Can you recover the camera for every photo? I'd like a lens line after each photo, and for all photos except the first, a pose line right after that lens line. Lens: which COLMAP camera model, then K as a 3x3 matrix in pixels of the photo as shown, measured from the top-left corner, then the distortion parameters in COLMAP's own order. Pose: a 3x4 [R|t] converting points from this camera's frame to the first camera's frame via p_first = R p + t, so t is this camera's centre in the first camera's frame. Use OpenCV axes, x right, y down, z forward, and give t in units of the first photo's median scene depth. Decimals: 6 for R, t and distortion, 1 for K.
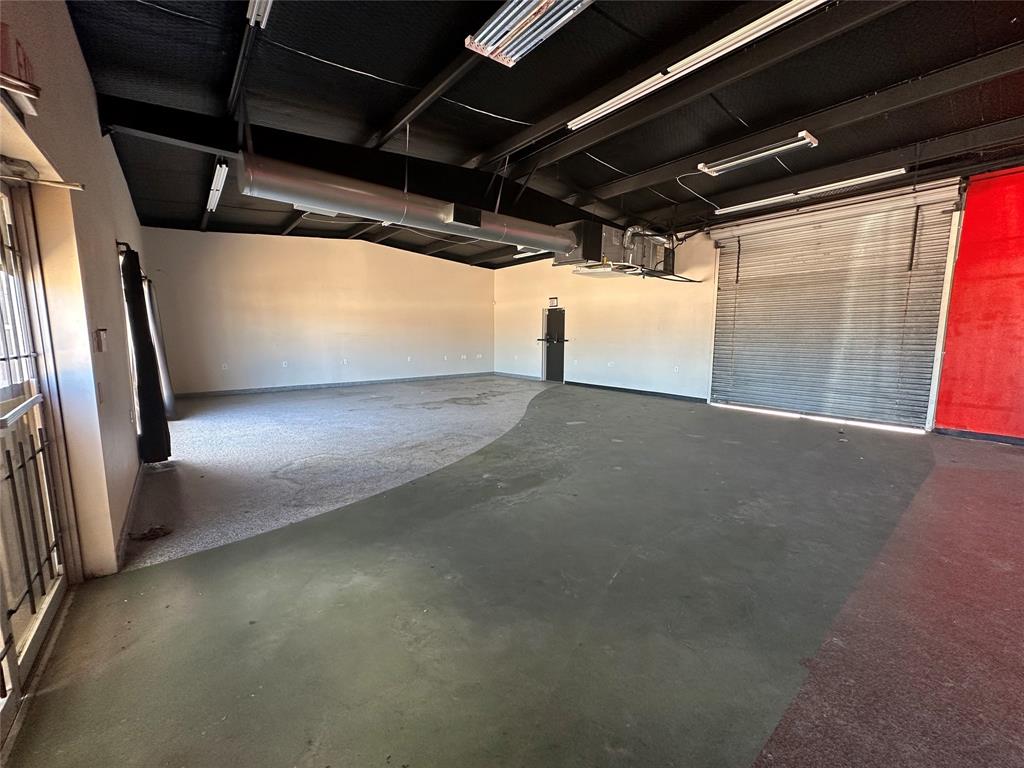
lens RADIAL K [[408.9, 0, 512.0], [0, 408.9, 384.0], [0, 0, 1]] dist [-0.001462, 0.000407]
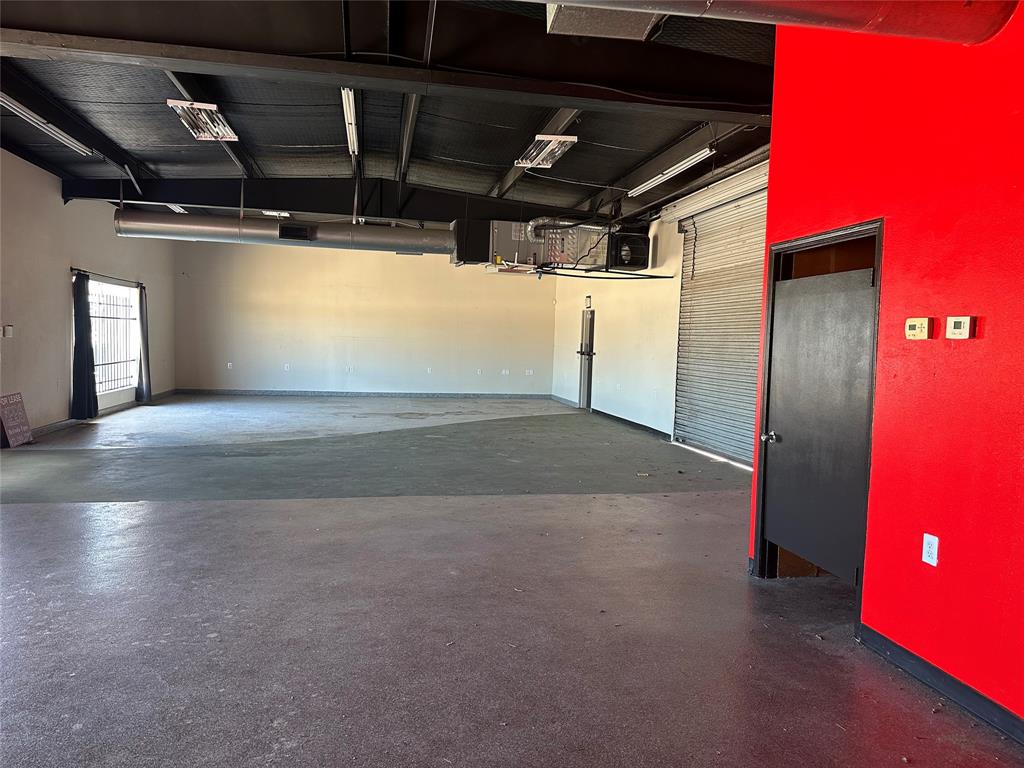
lens RADIAL K [[716.2, 0, 512.0], [0, 716.2, 384.0], [0, 0, 1]] dist [0.069791, -0.089987]
pose [[0.878889, 0.054095, -0.473949, 1.244484], [-0.088025, 0.994879, -0.049681, 0.050168], [0.468834, 0.085384, 0.879150, -0.402649]]
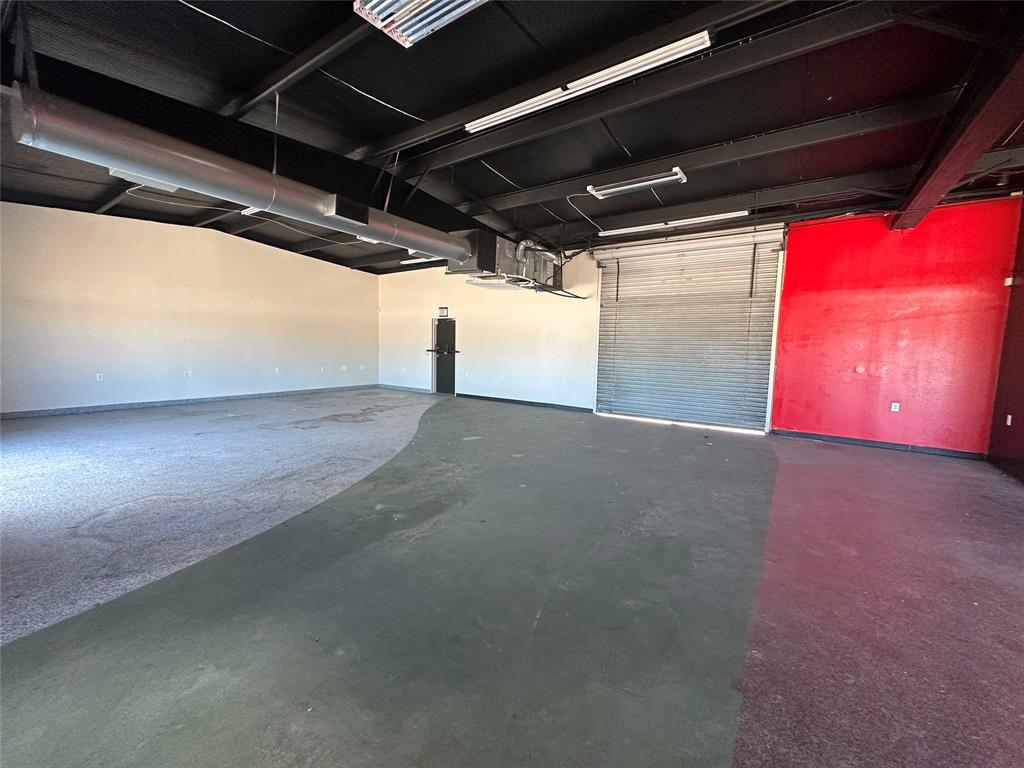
lens RADIAL K [[408.9, 0, 512.0], [0, 408.9, 384.0], [0, 0, 1]] dist [-0.001462, 0.000407]
pose [[0.961369, -0.008208, 0.275139, -0.021285], [0.015324, 0.999601, -0.023722, -0.008993], [-0.274835, 0.027022, 0.961112, 0.059443]]
